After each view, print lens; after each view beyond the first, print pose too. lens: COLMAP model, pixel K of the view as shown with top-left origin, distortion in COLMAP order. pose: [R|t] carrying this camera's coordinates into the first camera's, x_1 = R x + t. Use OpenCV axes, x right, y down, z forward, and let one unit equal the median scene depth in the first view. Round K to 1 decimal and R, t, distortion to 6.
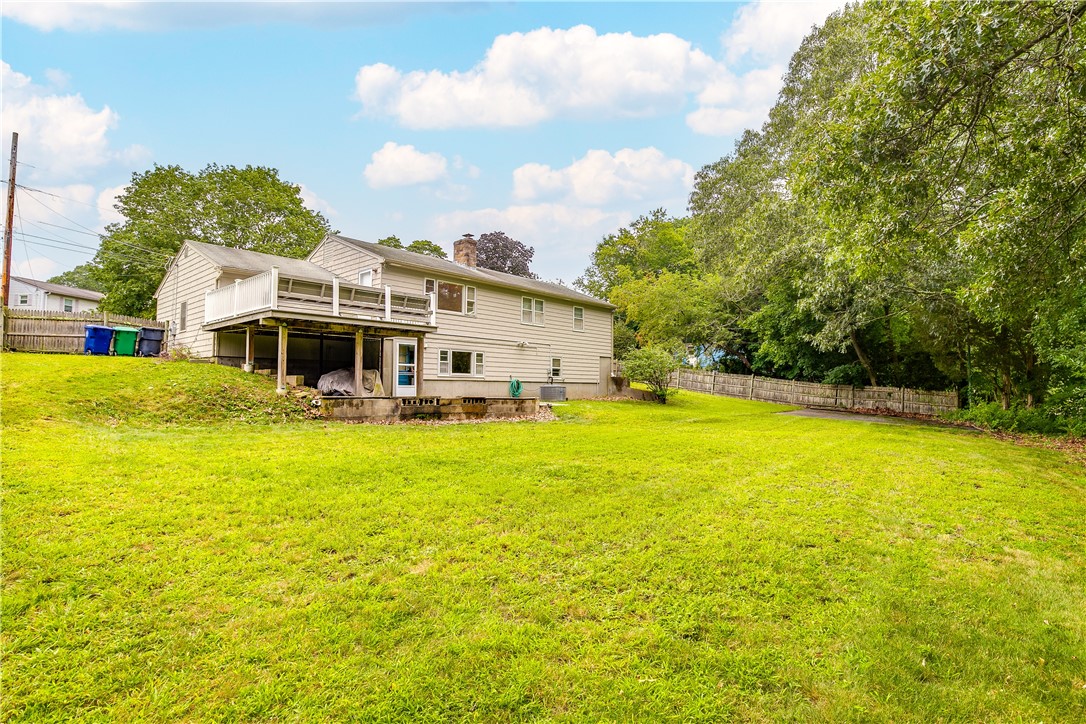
lens RADIAL K [[545.8, 0, 543.0], [0, 545.8, 362.0], [0, 0, 1]] dist [-0.026750, 0.000192]
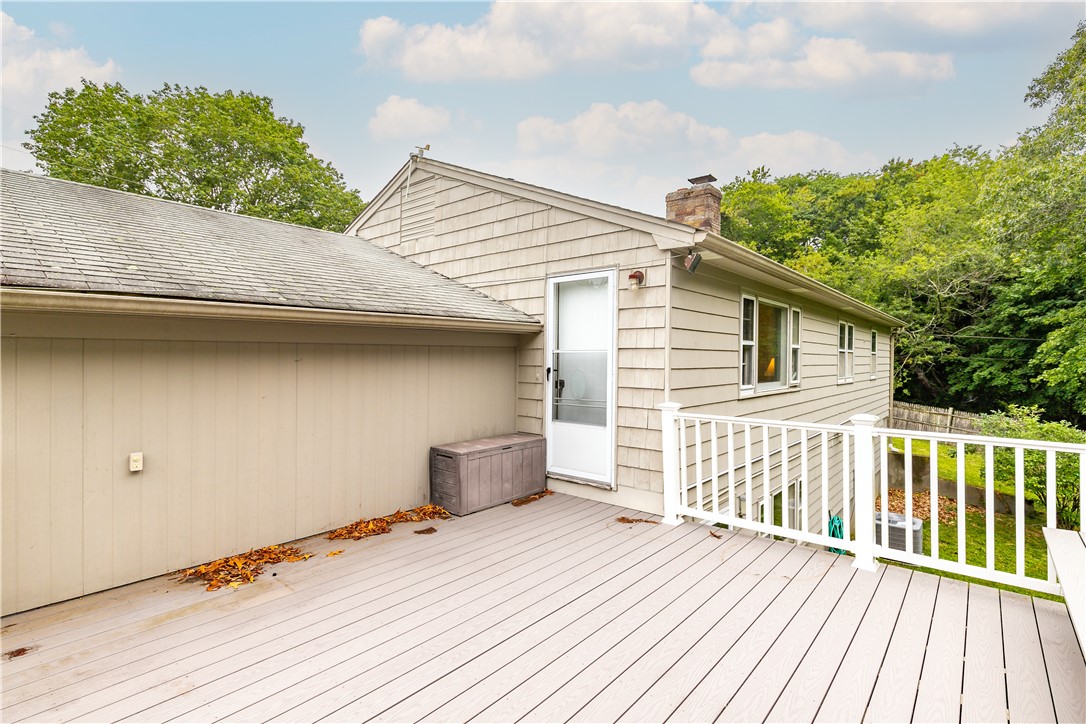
lens RADIAL K [[545.8, 0, 543.0], [0, 545.8, 362.0], [0, 0, 1]] dist [-0.000835, -0.000057]
pose [[0.999971, 0.007626, -0.000349, -0.145063], [-0.007599, 0.998739, 0.049625, -0.056691], [0.000727, -0.049620, 0.998768, 0.296926]]
